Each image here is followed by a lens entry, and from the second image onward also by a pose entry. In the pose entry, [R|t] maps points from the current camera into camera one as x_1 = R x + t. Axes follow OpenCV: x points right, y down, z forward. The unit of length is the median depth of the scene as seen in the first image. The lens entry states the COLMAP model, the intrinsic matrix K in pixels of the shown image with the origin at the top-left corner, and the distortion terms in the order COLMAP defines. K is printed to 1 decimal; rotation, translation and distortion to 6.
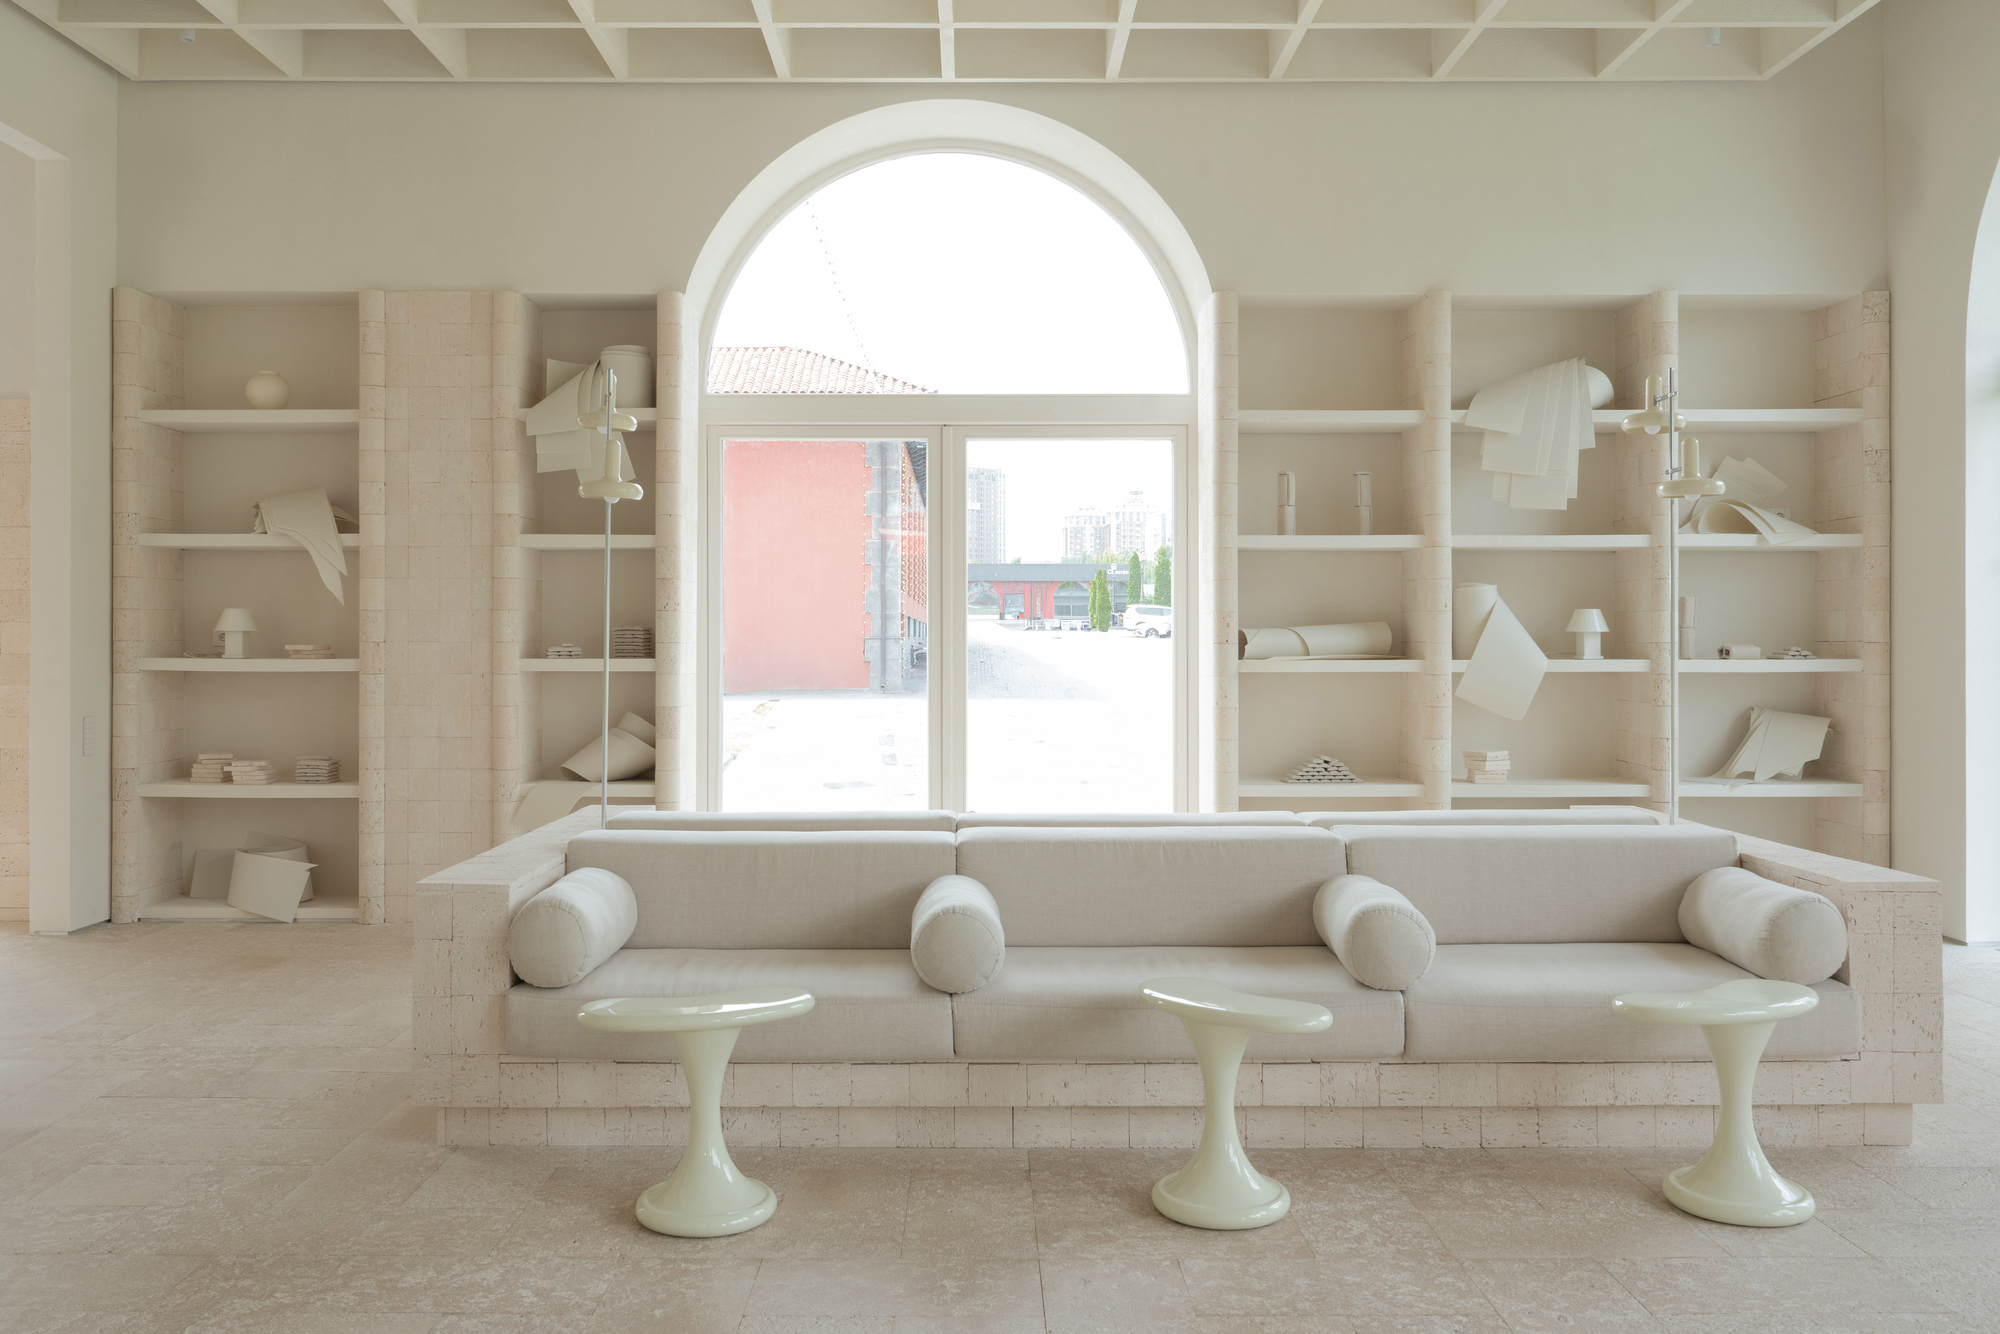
lens RADIAL K [[1715.0, 0, 1005.6], [0, 1715.0, 650.9], [0, 0, 1]] dist [-0.017266, 0.017476]
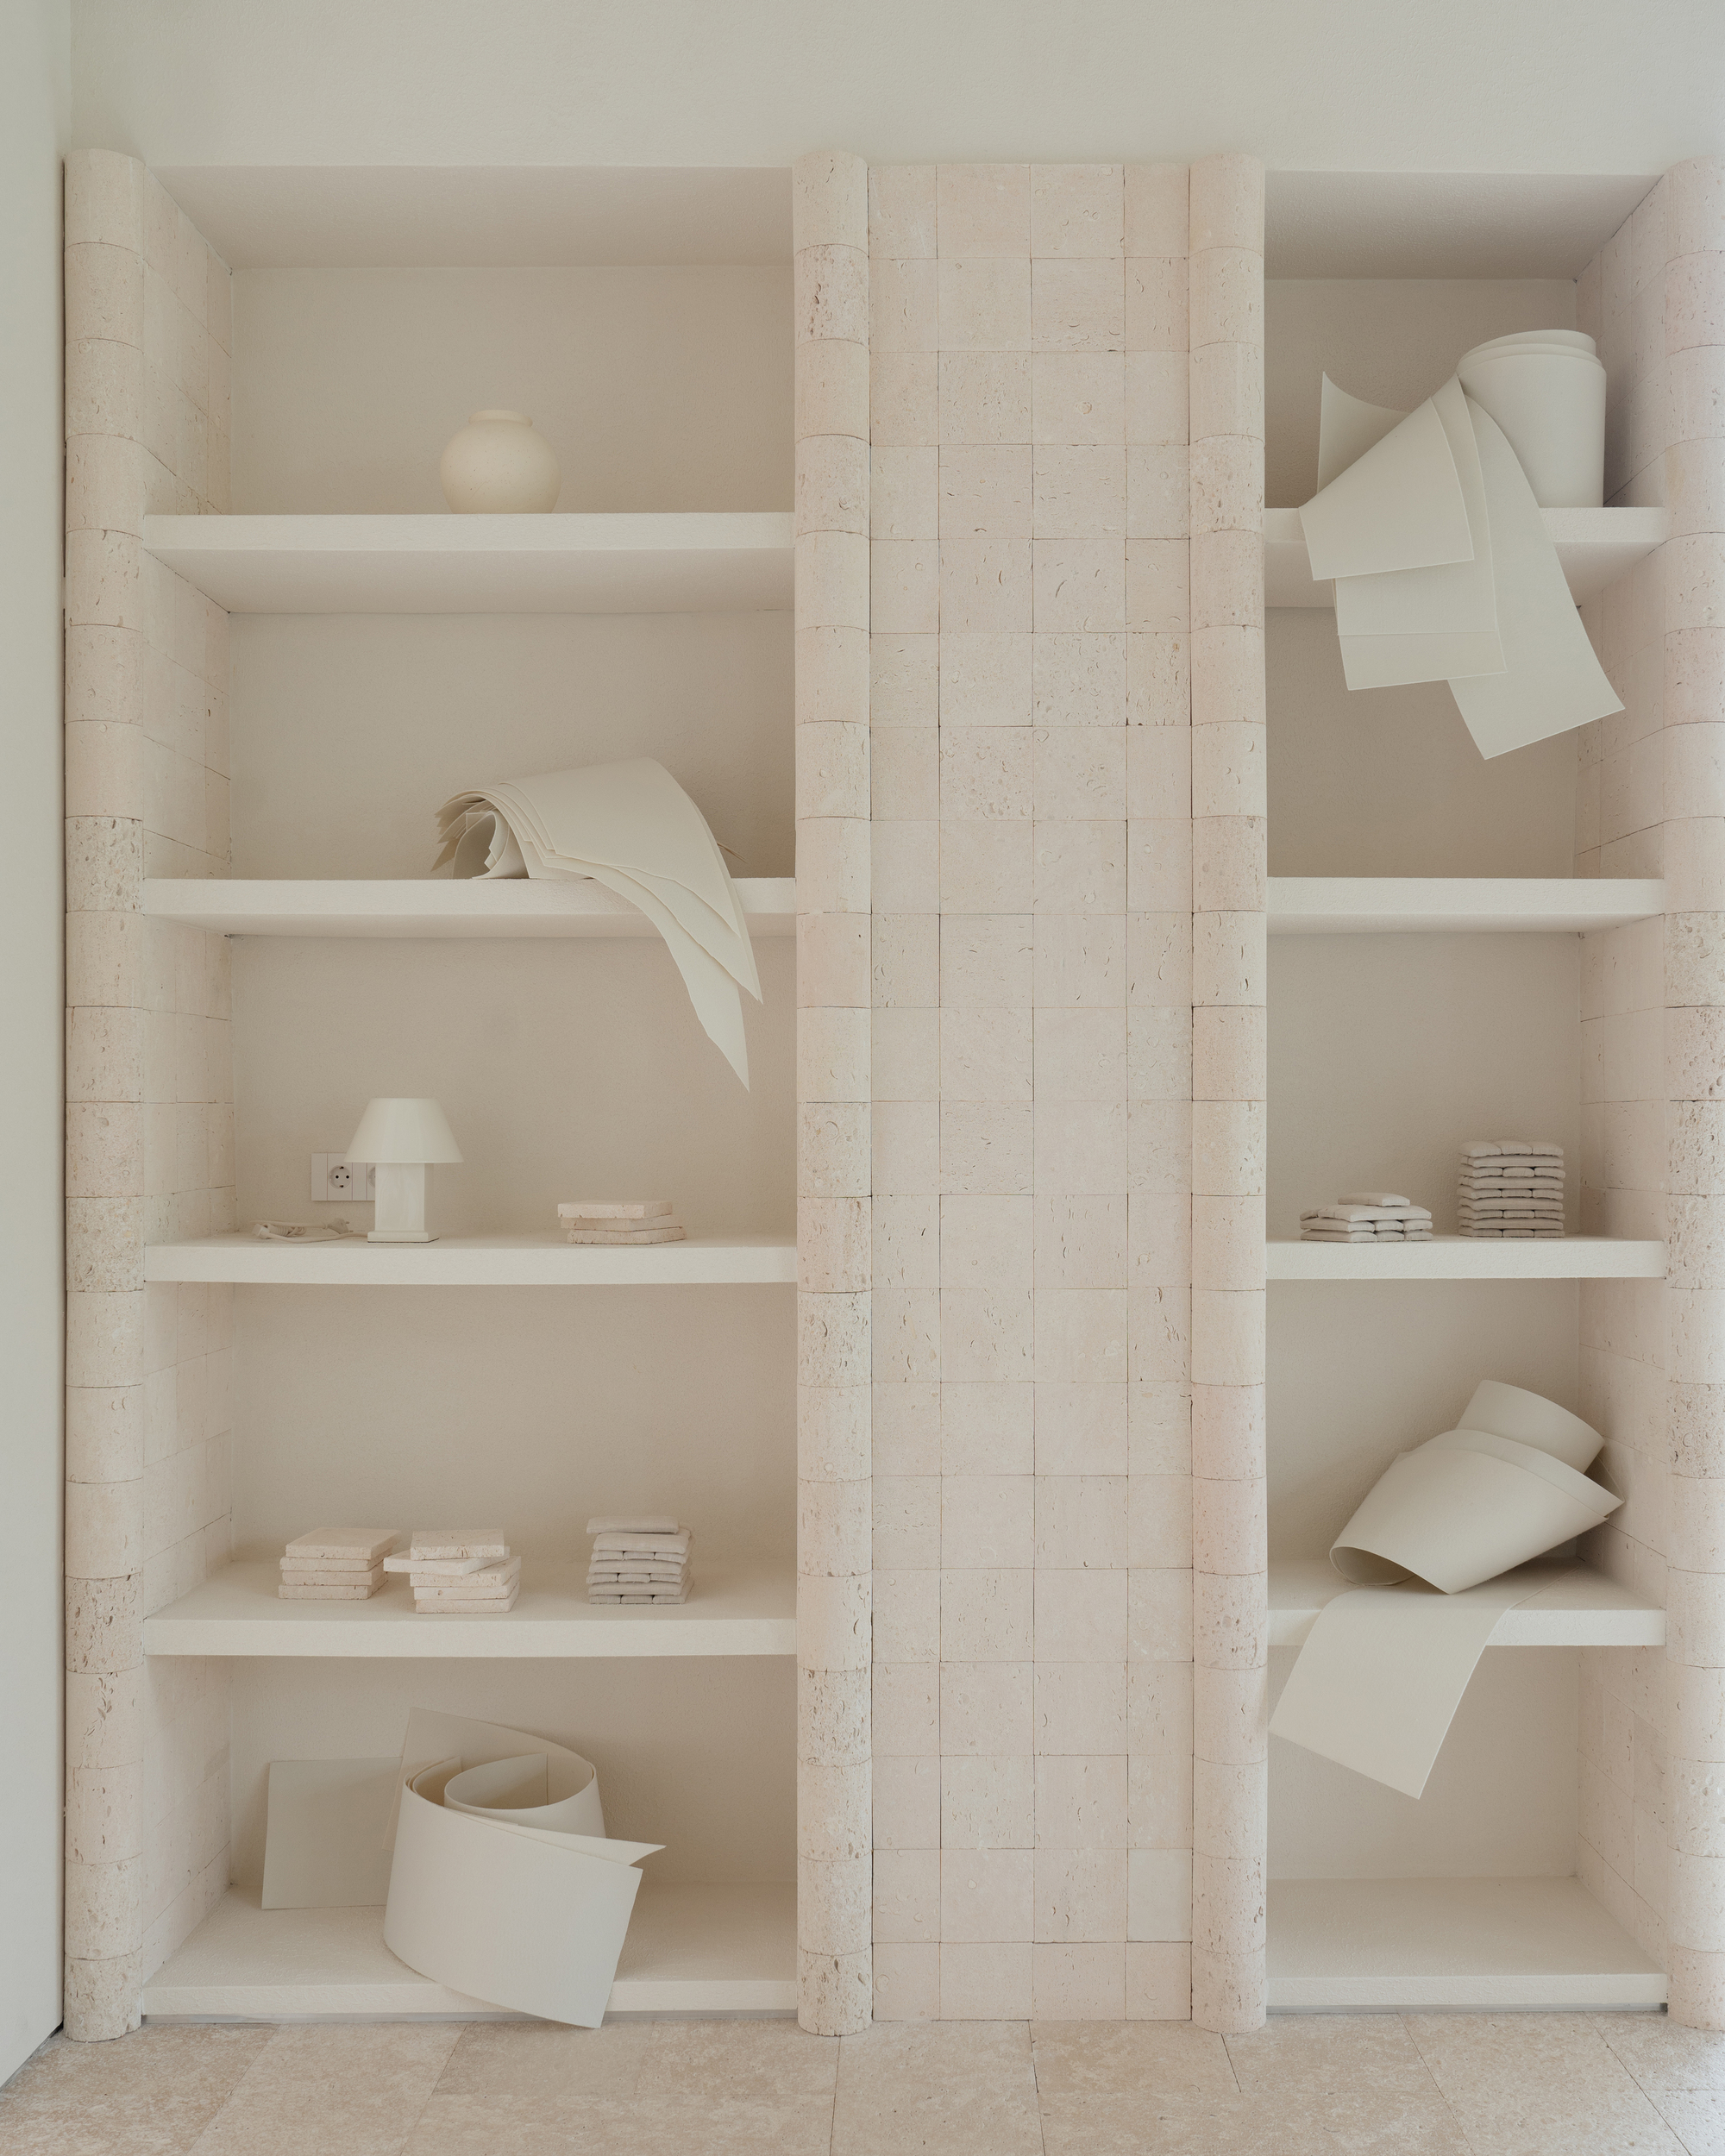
lens RADIAL K [[2155.1, 0, 868.9], [0, 2155.1, 1099.8], [0, 0, 1]] dist [-0.011111, 0.000000]
pose [[0.999960, -0.003769, 0.008073, -0.366822], [0.003801, 0.999985, -0.003924, -0.022630], [-0.008058, 0.003955, 0.999960, 0.574023]]
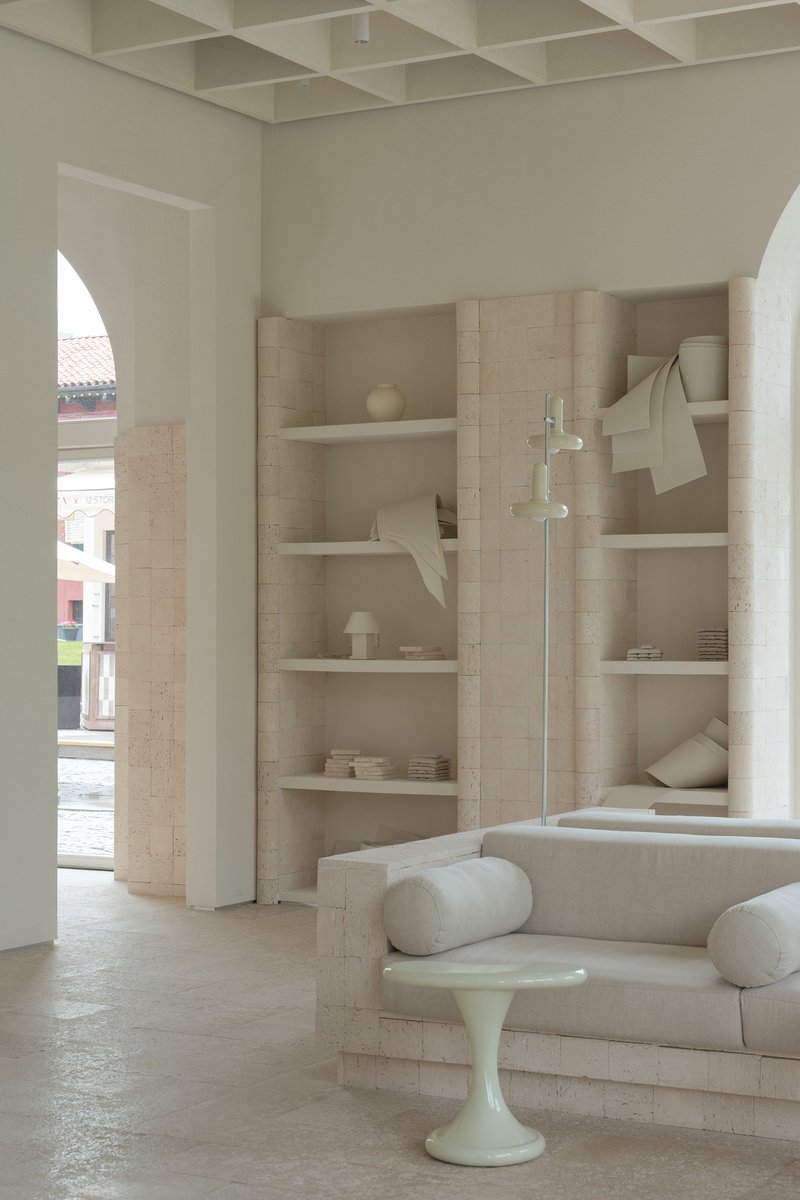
lens RADIAL K [[2215.9, 0, 397.7], [0, 2215.9, 610.8], [0, 0, 1]] dist [-0.003757, 0.000000]
pose [[0.858968, -0.007775, -0.511971, 0.271992], [0.002095, 0.999930, -0.011670, -0.009685], [0.512026, 0.008951, 0.858924, -0.160241]]
